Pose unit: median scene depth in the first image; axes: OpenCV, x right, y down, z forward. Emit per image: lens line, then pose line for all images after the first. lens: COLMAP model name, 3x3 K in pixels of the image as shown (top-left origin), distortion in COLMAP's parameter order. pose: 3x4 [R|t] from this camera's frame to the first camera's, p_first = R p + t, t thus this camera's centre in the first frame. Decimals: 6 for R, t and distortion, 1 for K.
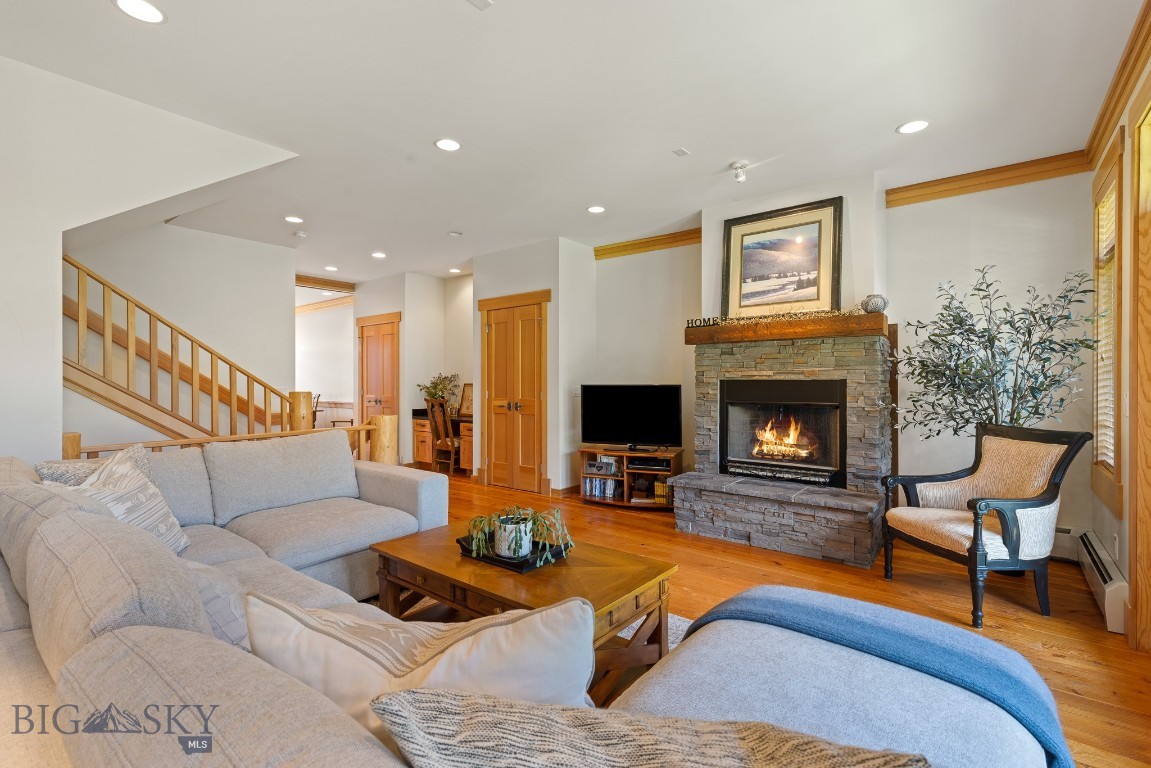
lens RADIAL K [[523.9, 0, 576.9], [0, 523.9, 384.6], [0, 0, 1]] dist [0.005396, -0.000400]
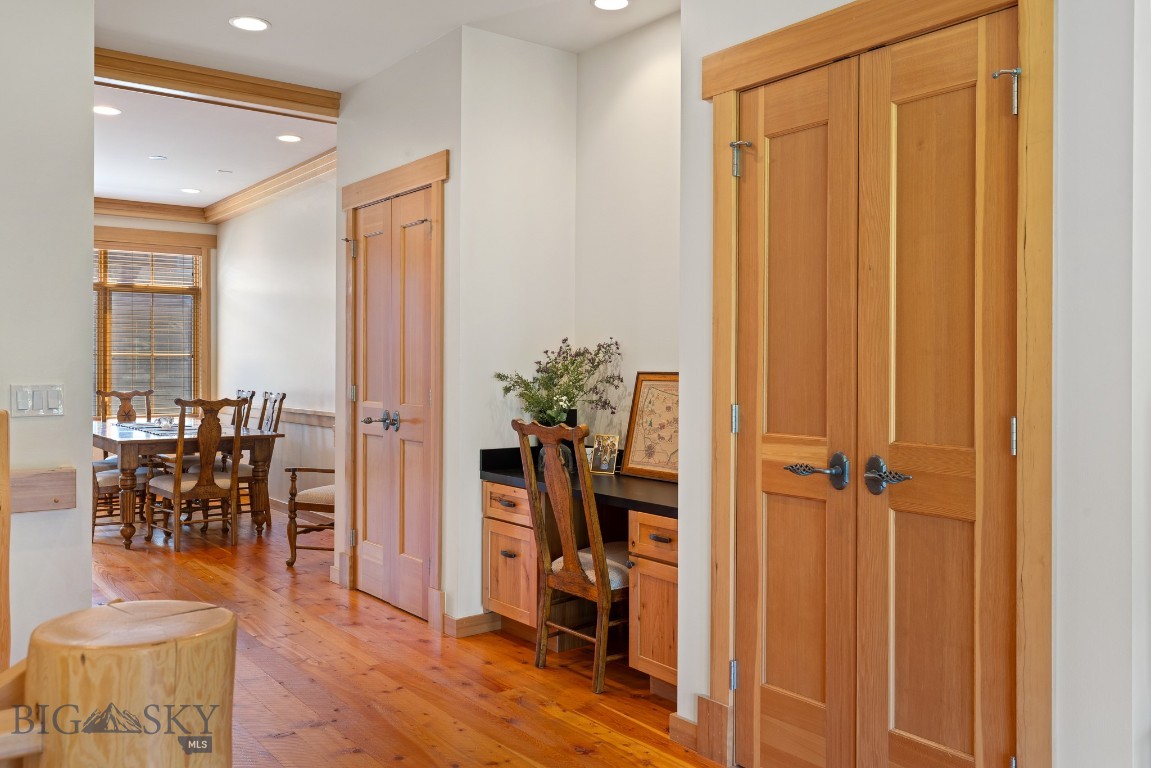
lens RADIAL K [[954.8, 0, 575.4], [0, 954.8, 371.8], [0, 0, 1]] dist [-0.015033, 0.003081]
pose [[0.968764, 0.005248, -0.247928, -0.119559], [-0.004180, 0.999980, 0.004835, -0.004866], [0.247948, -0.003647, 0.968766, 0.476488]]
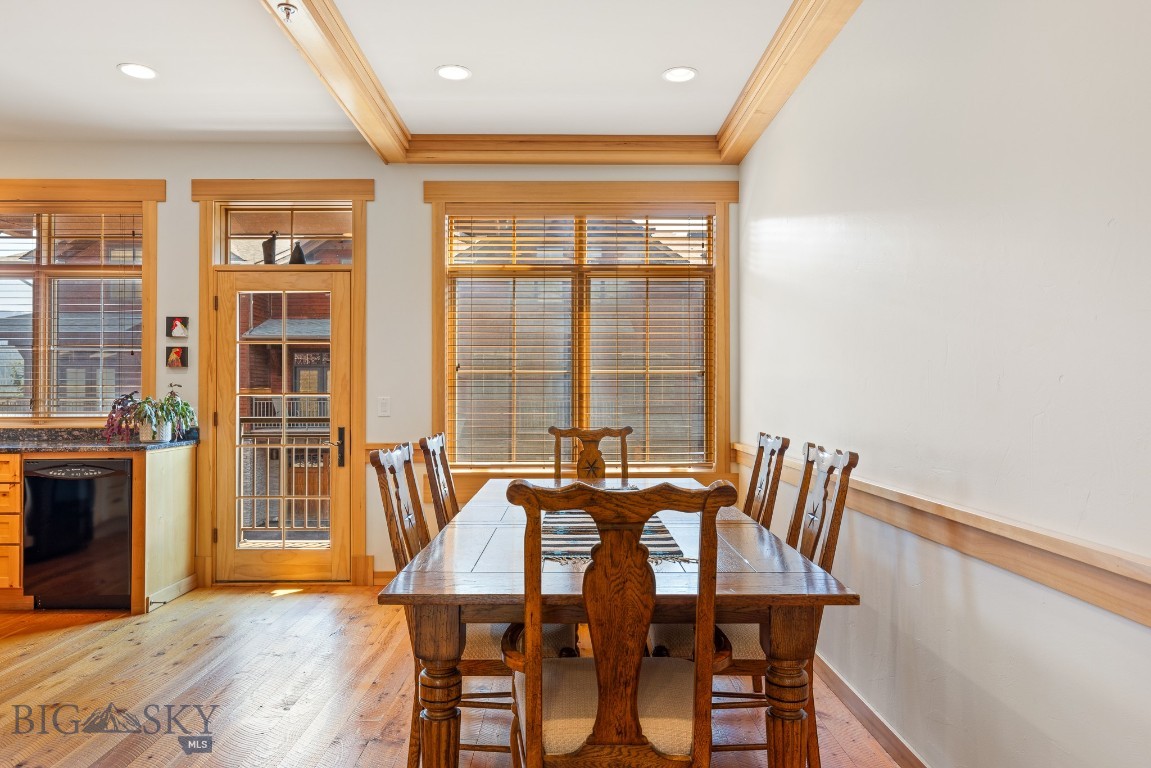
lens RADIAL K [[794.8, 0, 576.2], [0, 794.8, 377.9], [0, 0, 1]] dist [-0.010348, -0.001442]
pose [[0.642991, -0.012094, -0.765778, -0.463119], [-0.001755, 0.999849, -0.017264, -0.001334], [0.765872, 0.012444, 0.642873, 1.034255]]
